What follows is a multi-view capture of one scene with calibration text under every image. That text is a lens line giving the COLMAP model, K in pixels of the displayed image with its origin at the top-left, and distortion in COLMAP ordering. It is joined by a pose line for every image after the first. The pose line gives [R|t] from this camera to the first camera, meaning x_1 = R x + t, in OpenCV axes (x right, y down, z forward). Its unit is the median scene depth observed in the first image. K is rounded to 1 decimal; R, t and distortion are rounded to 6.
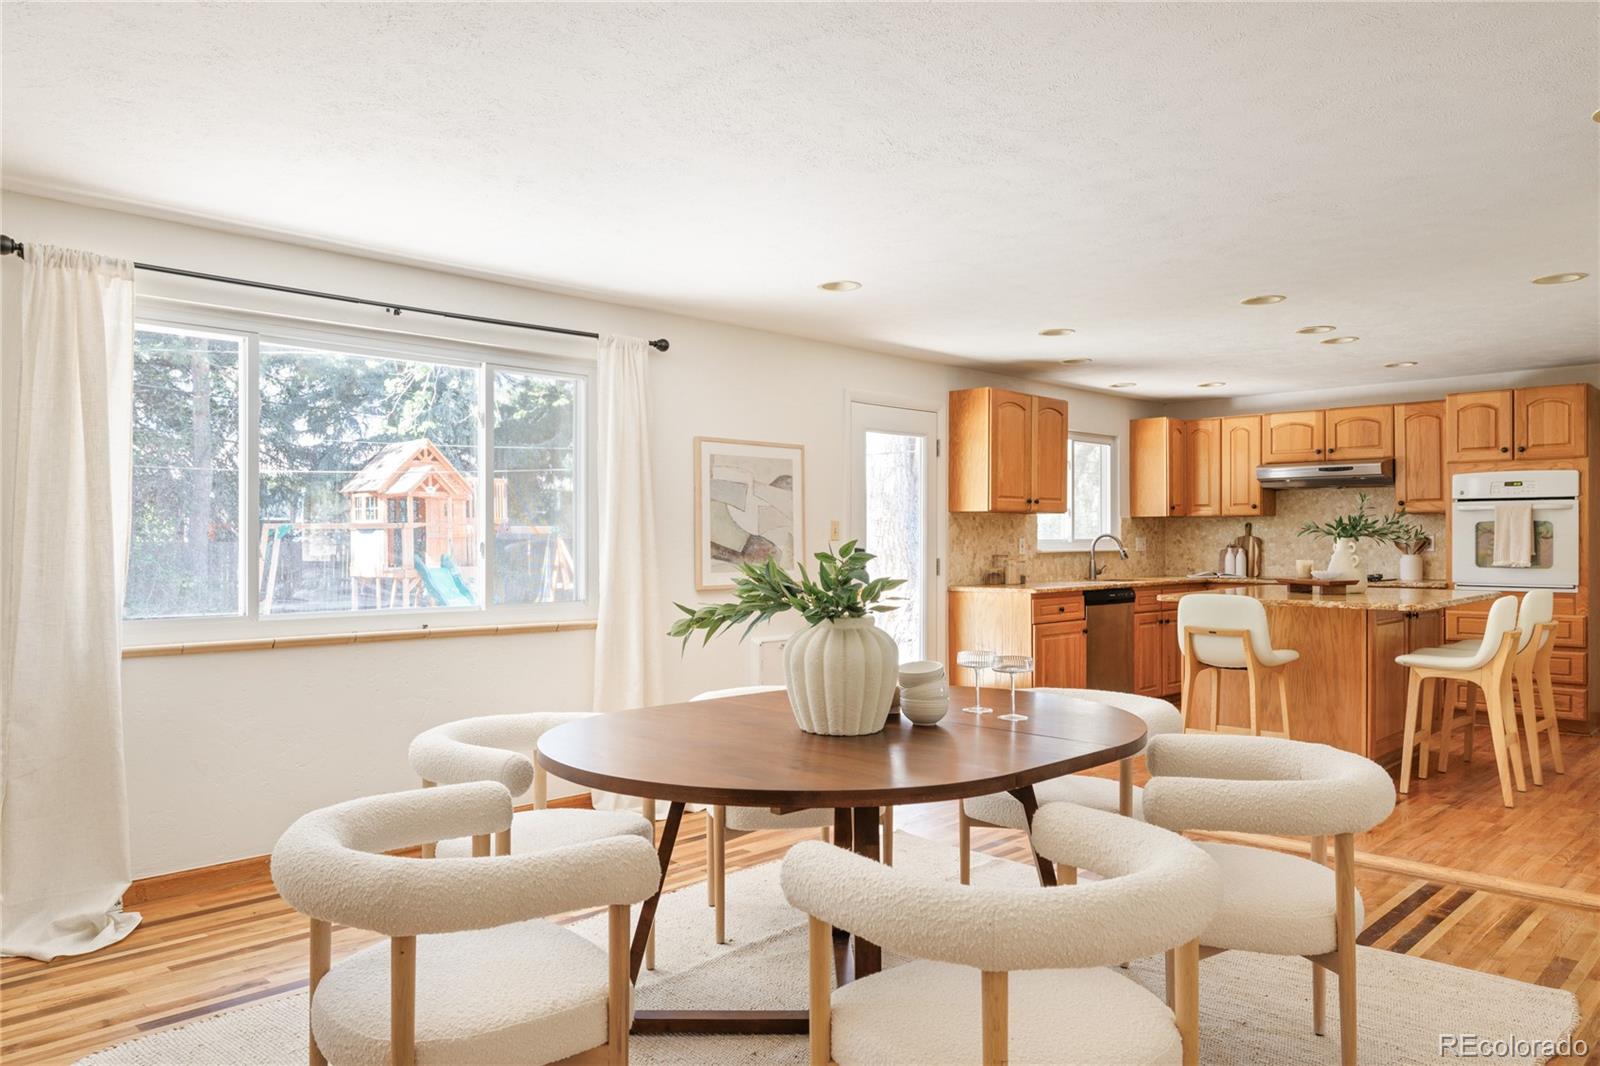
lens RADIAL K [[1136.1, 0, 809.2], [0, 1136.1, 541.5], [0, 0, 1]] dist [0.002152, -0.001460]
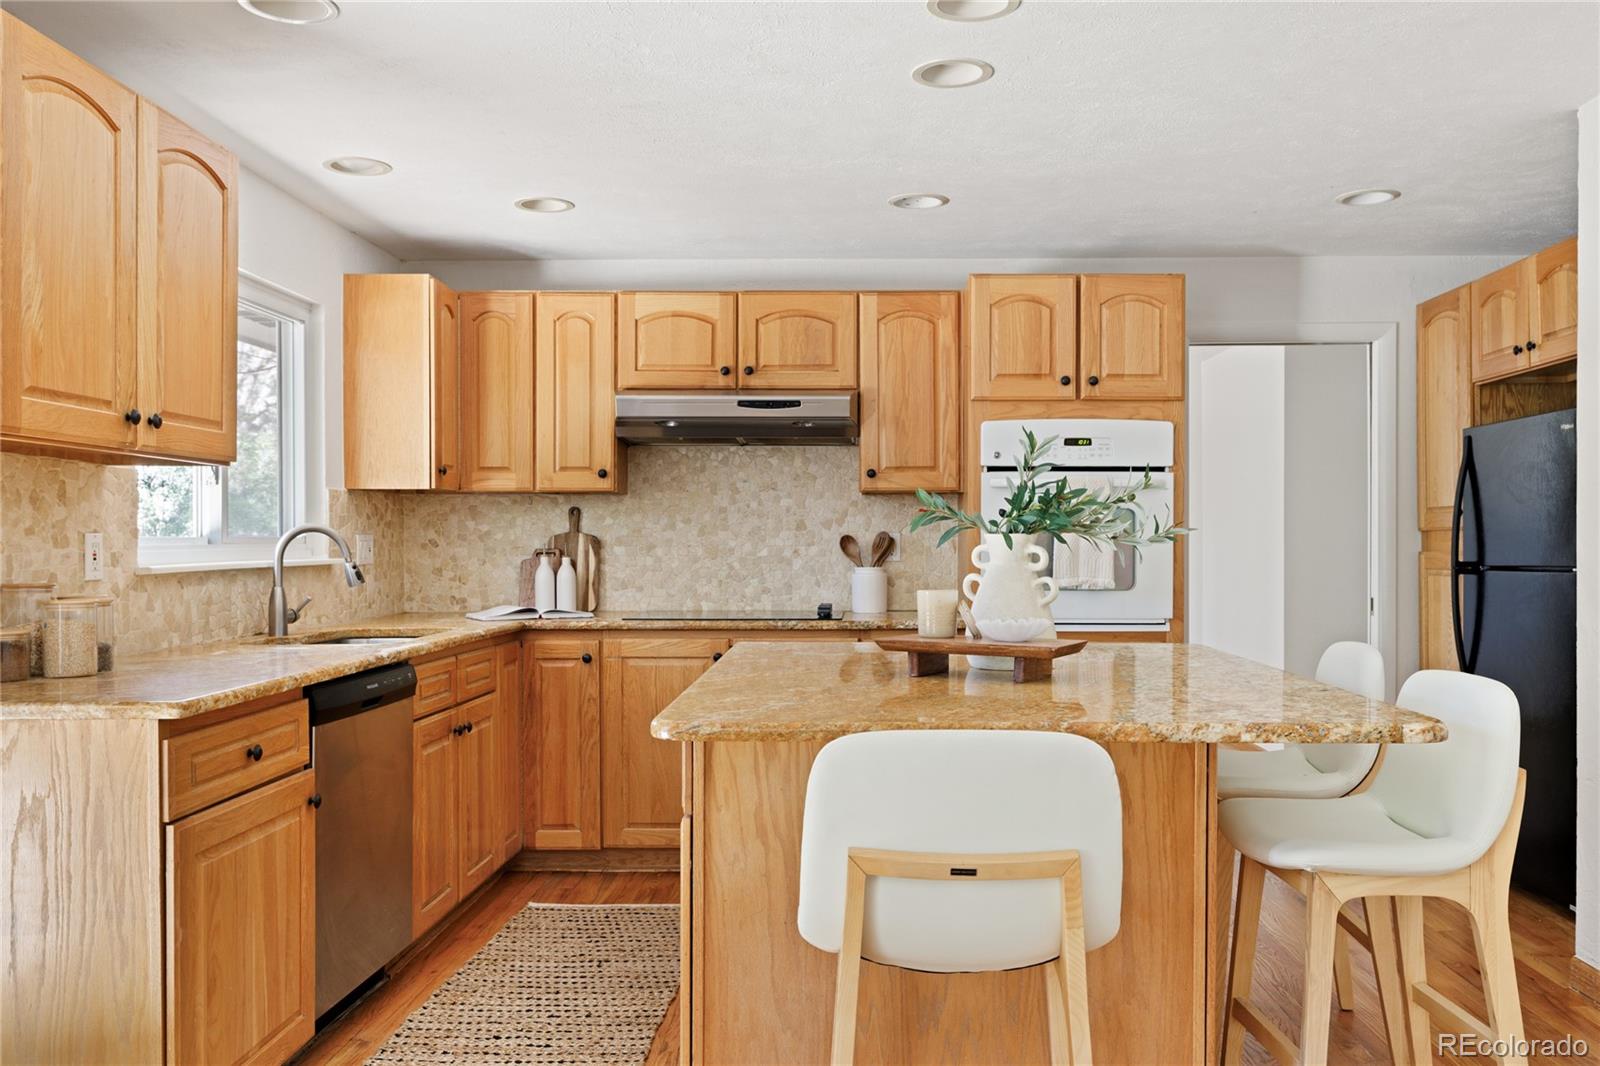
lens RADIAL K [[1260.7, 0, 804.2], [0, 1260.7, 550.3], [0, 0, 1]] dist [0.003705, -0.003289]
pose [[0.731723, -0.002901, 0.681596, 0.081371], [-0.000904, 0.999986, 0.005226, 0.000080], [-0.681601, -0.004440, 0.731710, 0.555128]]
